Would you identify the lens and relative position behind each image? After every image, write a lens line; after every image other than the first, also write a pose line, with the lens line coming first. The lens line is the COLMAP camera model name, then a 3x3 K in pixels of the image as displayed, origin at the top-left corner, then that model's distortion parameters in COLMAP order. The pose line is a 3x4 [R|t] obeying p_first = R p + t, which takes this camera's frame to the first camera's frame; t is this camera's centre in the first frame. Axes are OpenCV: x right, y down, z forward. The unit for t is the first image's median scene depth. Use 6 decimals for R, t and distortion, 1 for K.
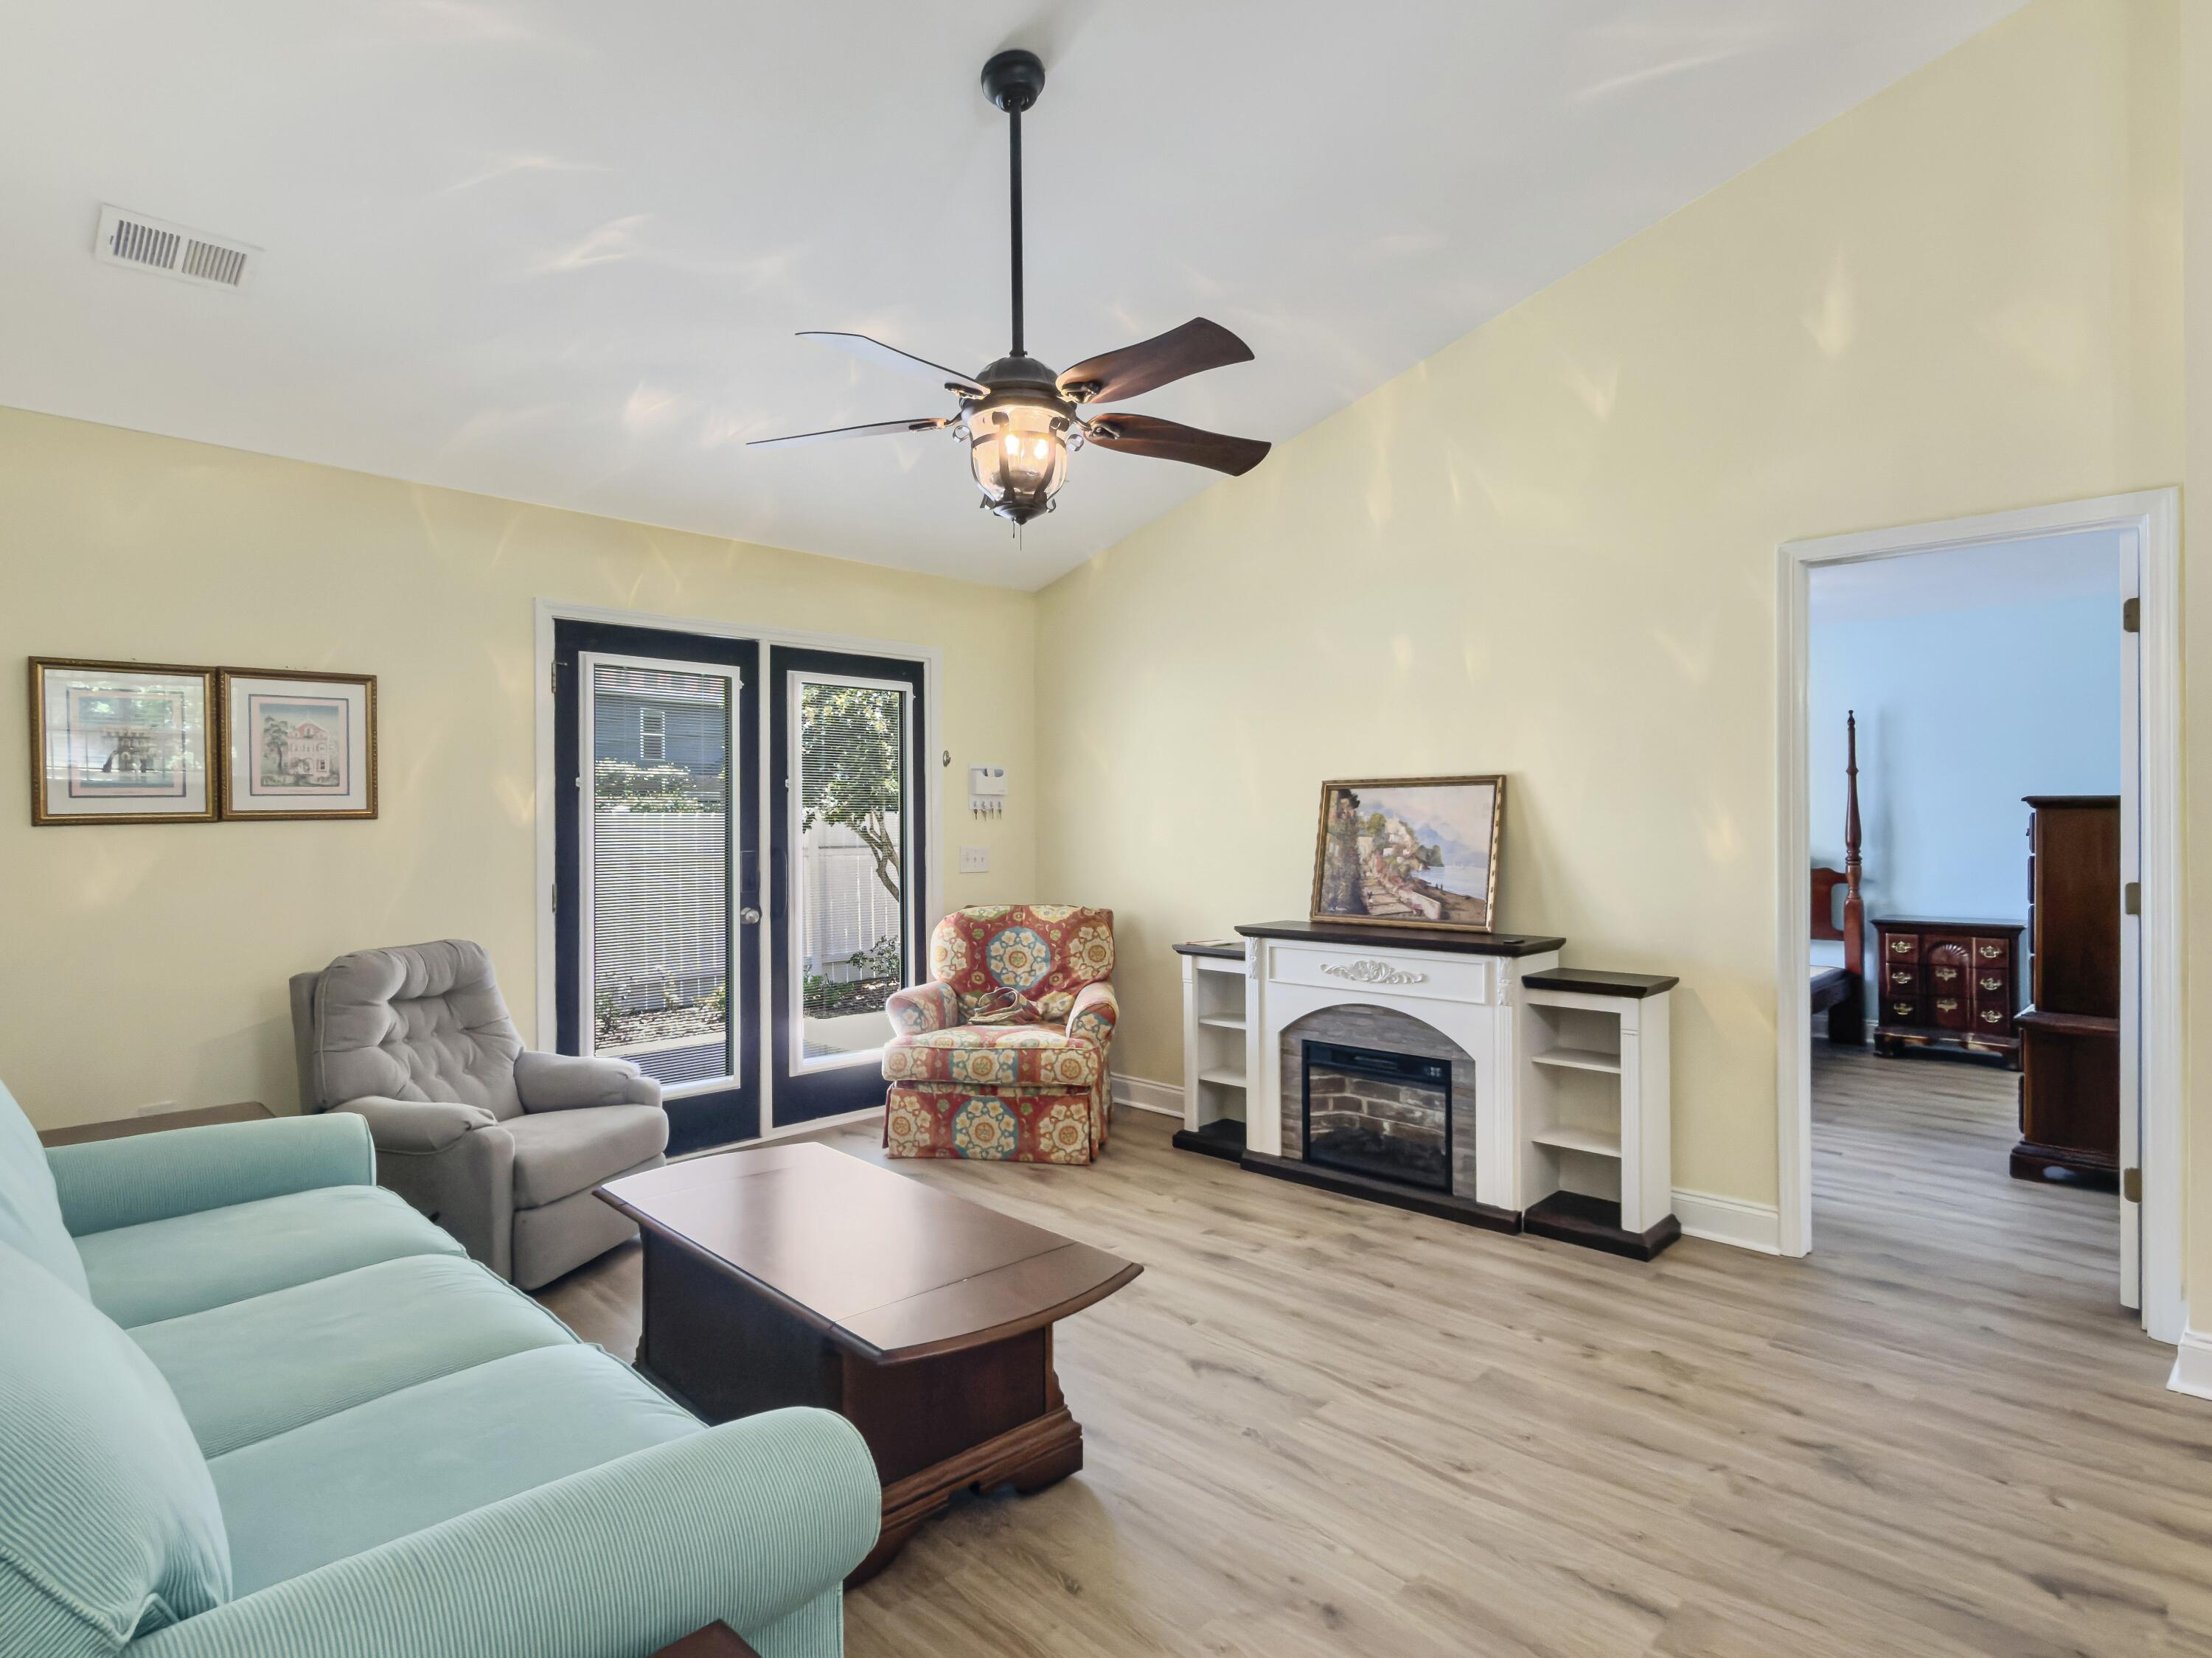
lens RADIAL K [[1181.2, 0, 1112.2], [0, 1181.2, 818.4], [0, 0, 1]] dist [0.006886, 0.000756]
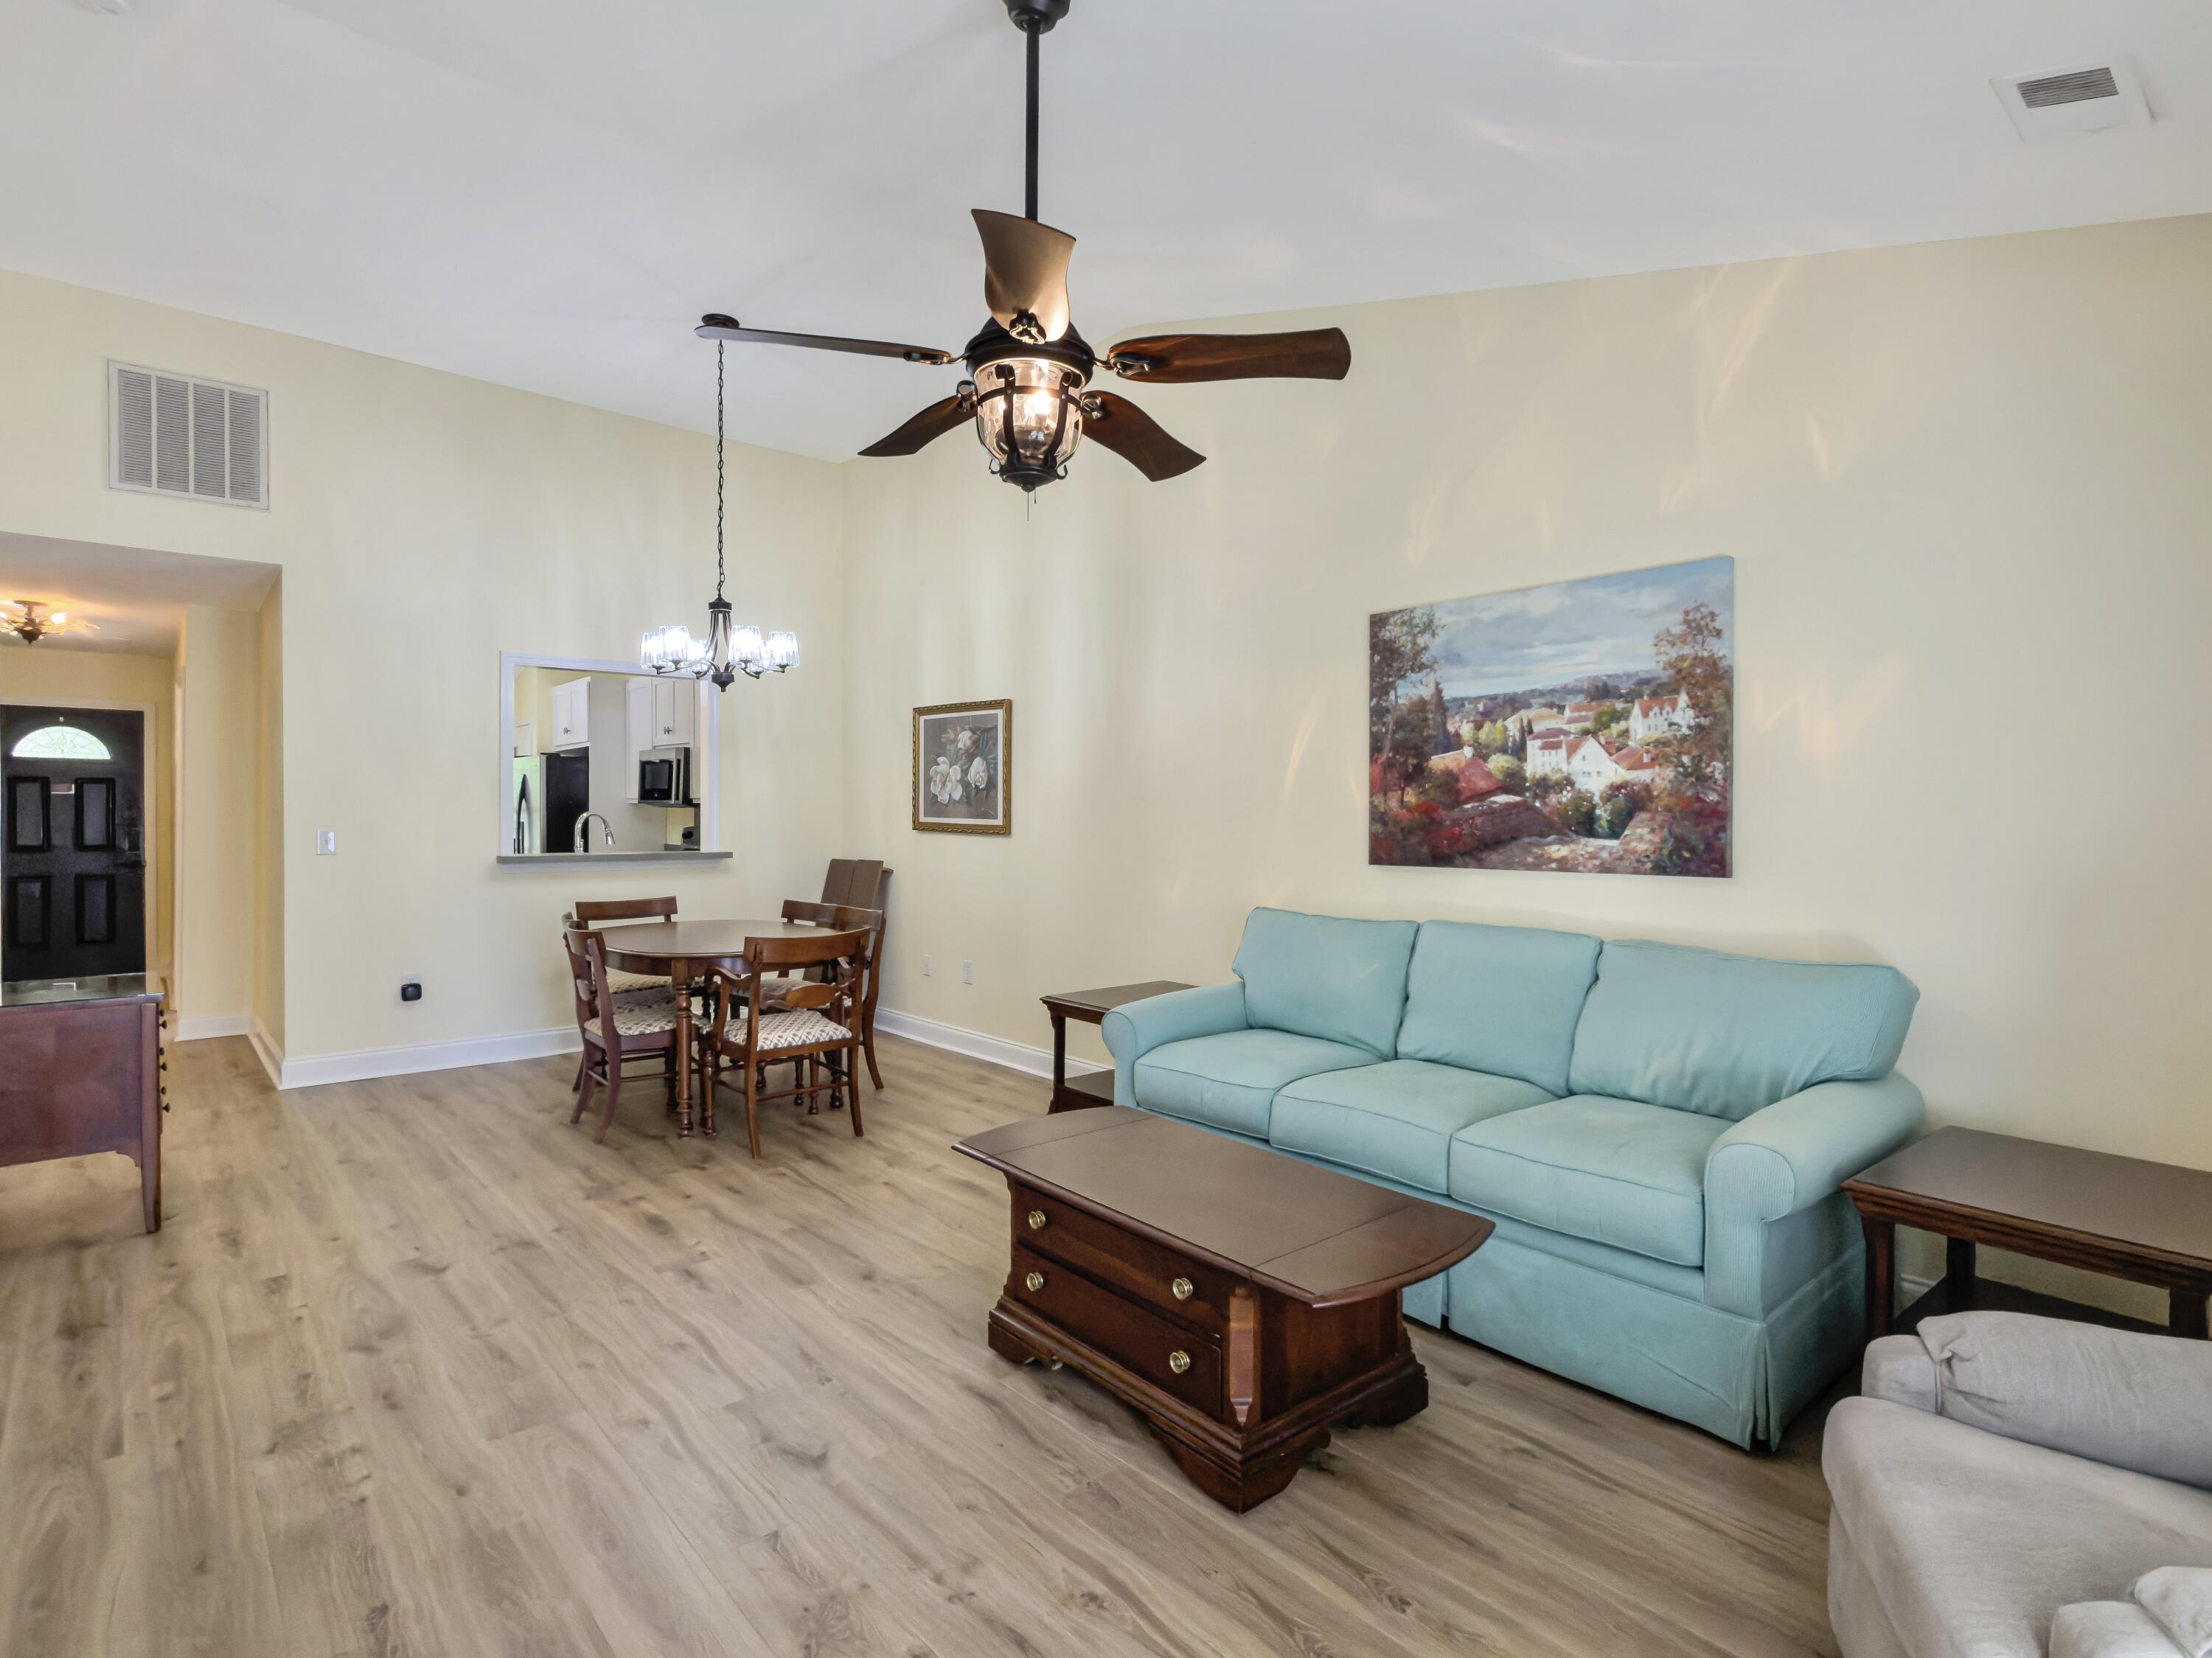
lens RADIAL K [[1117.3, 0, 1106.0], [0, 1117.3, 829.0], [0, 0, 1]] dist [-0.001166, -0.000092]
pose [[-0.996867, -0.000143, 0.079098, -0.133801], [0.000901, 0.999913, 0.013169, 0.000362], [-0.079093, 0.013199, -0.996780, 1.205916]]
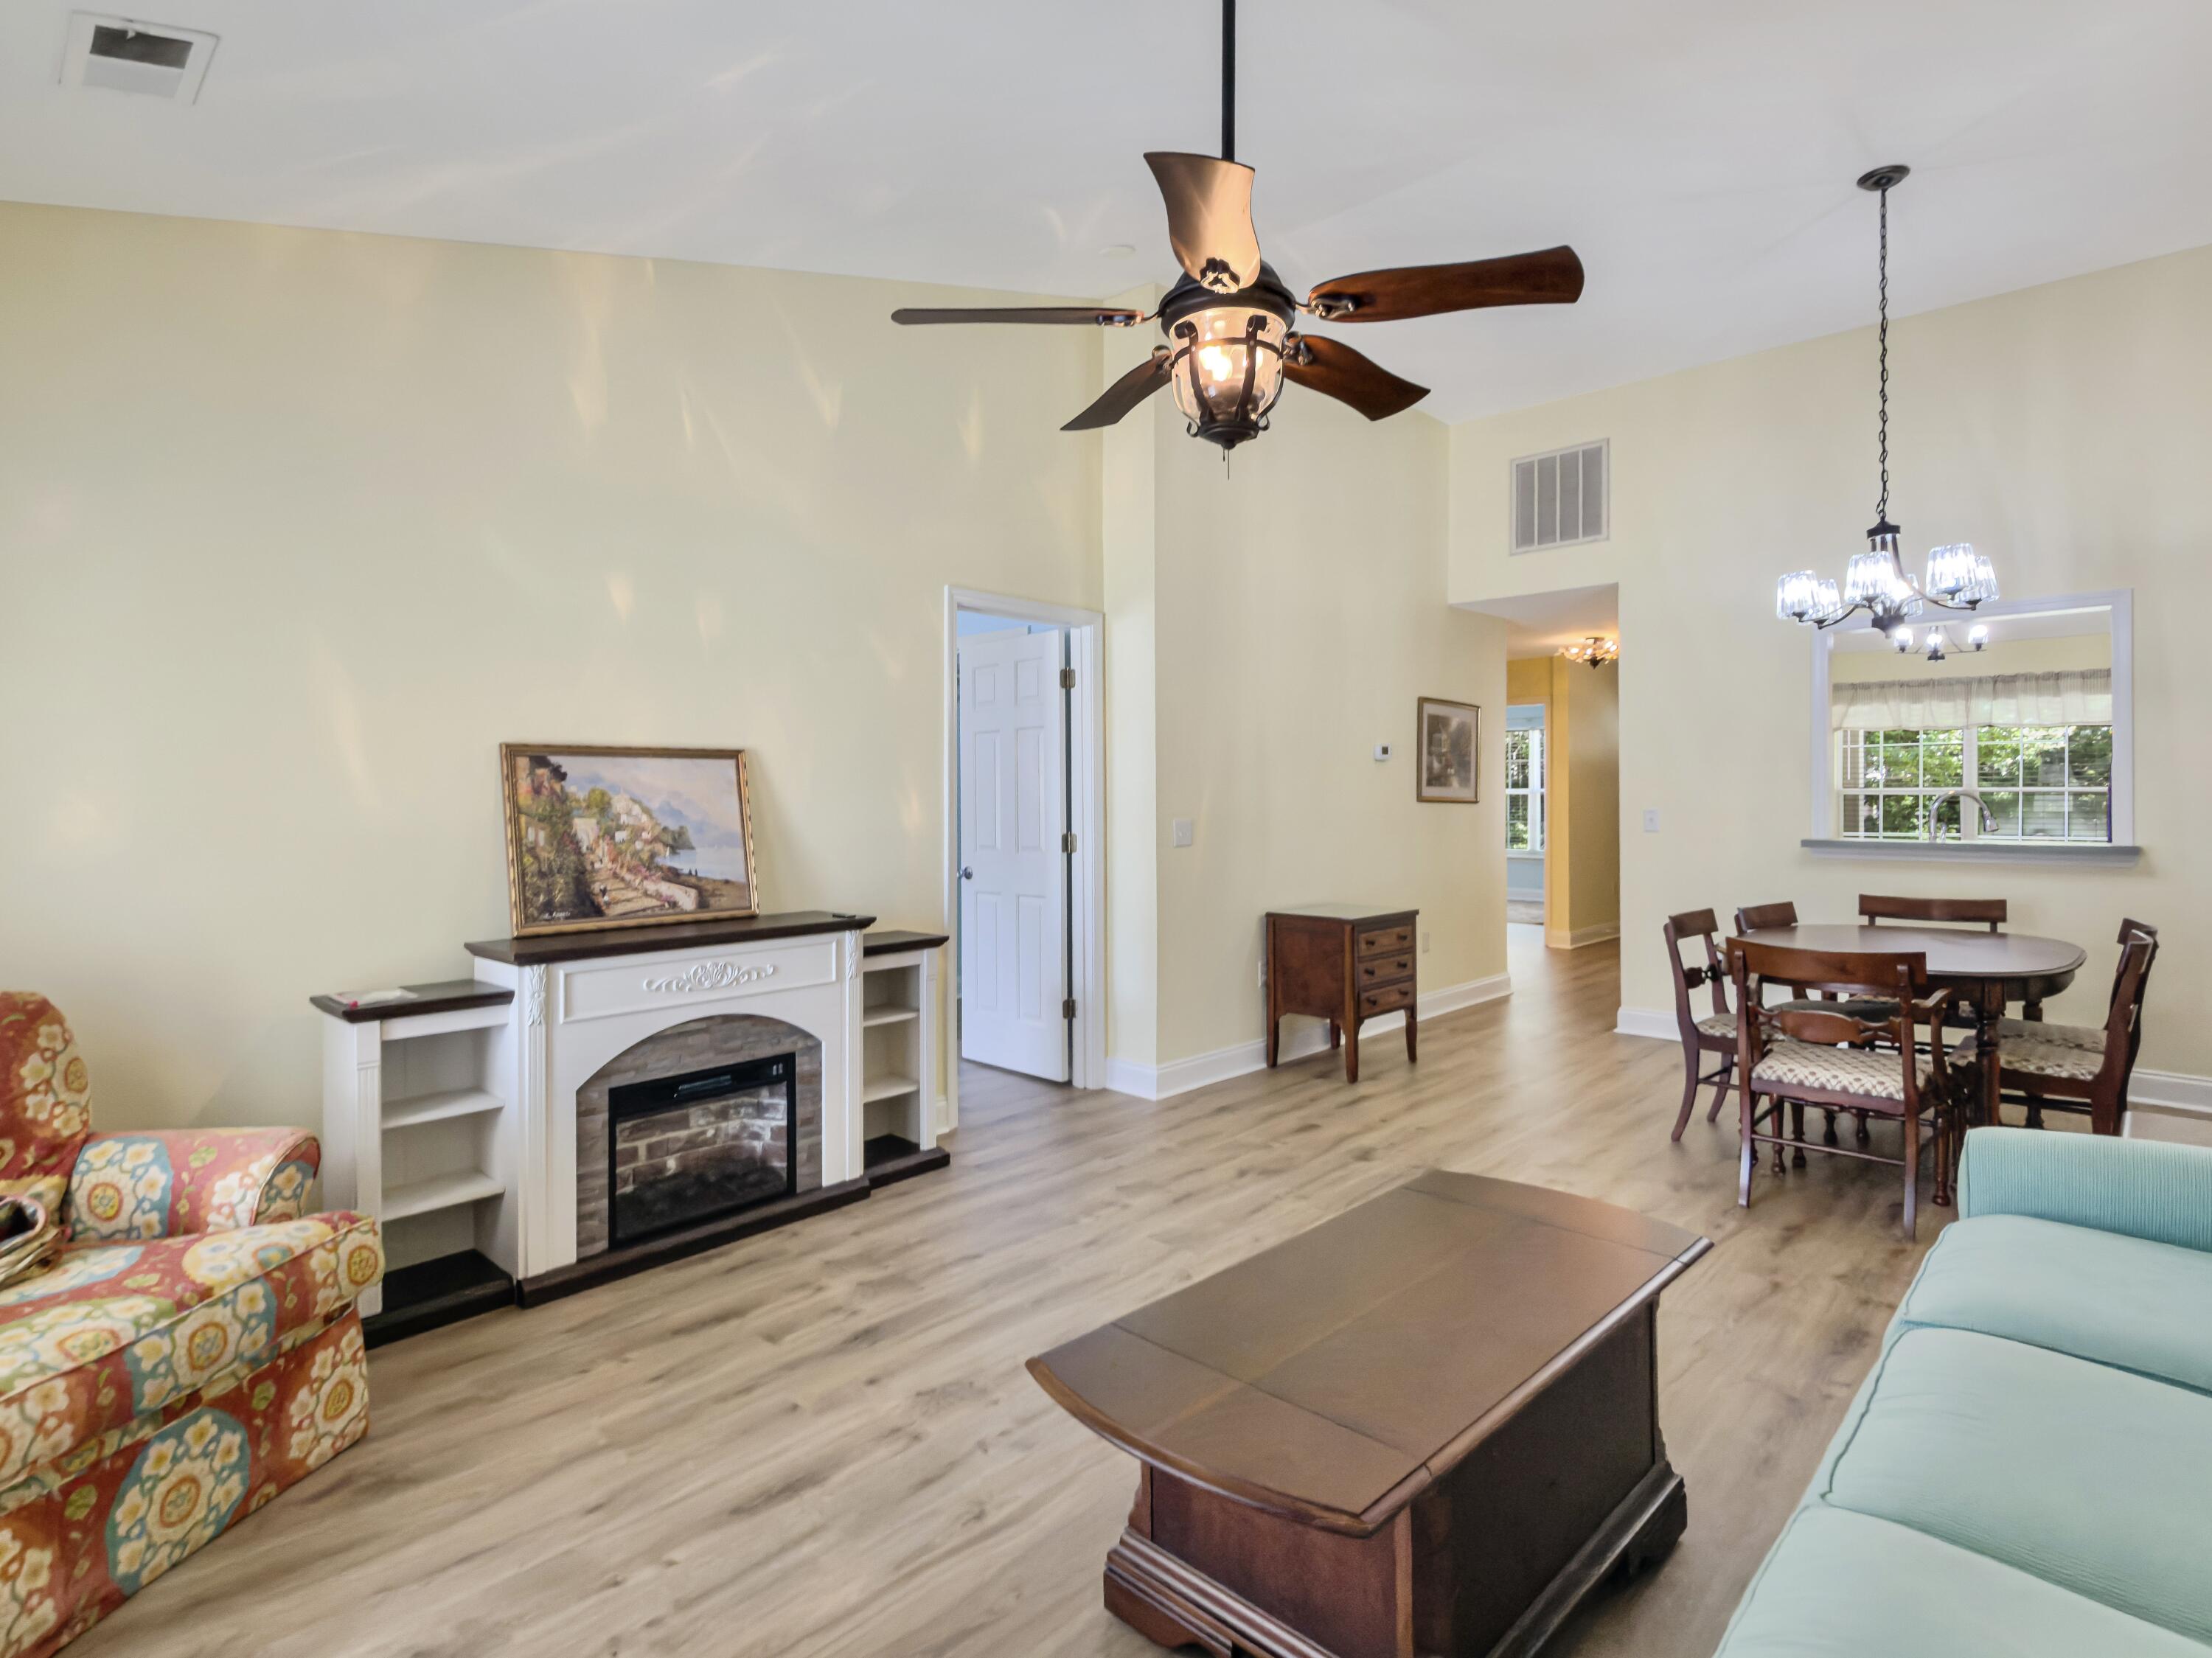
lens RADIAL K [[1130.3, 0, 1114.0], [0, 1130.3, 795.8], [0, 0, 1]] dist [0.001570, 0.000849]
pose [[-0.018341, 0.005718, 0.999815, -0.583028], [0.002789, 0.999980, -0.005668, 0.006287], [-0.999828, 0.002684, -0.018356, 0.714249]]
